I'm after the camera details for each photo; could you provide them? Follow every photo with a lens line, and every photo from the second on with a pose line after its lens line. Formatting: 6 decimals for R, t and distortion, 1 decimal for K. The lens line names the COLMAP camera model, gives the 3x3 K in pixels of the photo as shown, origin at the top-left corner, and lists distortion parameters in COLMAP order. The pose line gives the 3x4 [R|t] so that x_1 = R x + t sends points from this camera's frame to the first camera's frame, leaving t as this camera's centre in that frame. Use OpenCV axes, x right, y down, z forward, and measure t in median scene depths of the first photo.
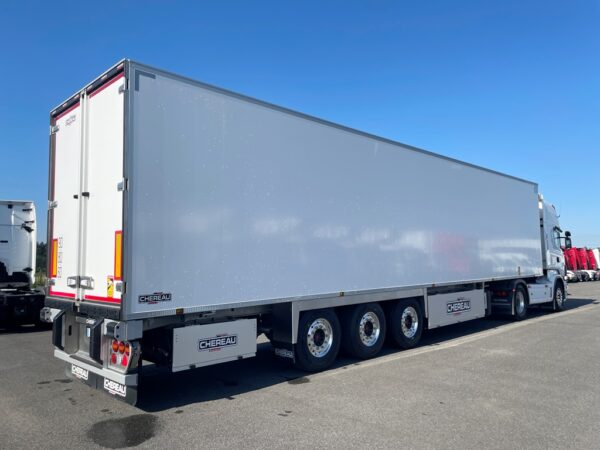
lens RADIAL K [[458.2, 0, 296.6], [0, 458.2, 224.6], [0, 0, 1]] dist [0.046221, -0.005663]
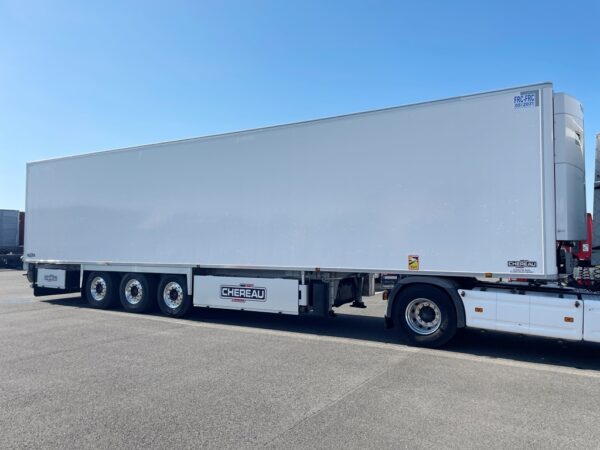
lens RADIAL K [[458.2, 0, 296.6], [0, 458.2, 224.6], [0, 0, 1]] dist [0.046221, -0.005663]
pose [[0.255456, 0.014857, -0.966707, 1.393055], [0.100963, 0.994005, 0.041956, 0.019243], [0.961535, -0.108319, 0.252424, 0.994924]]
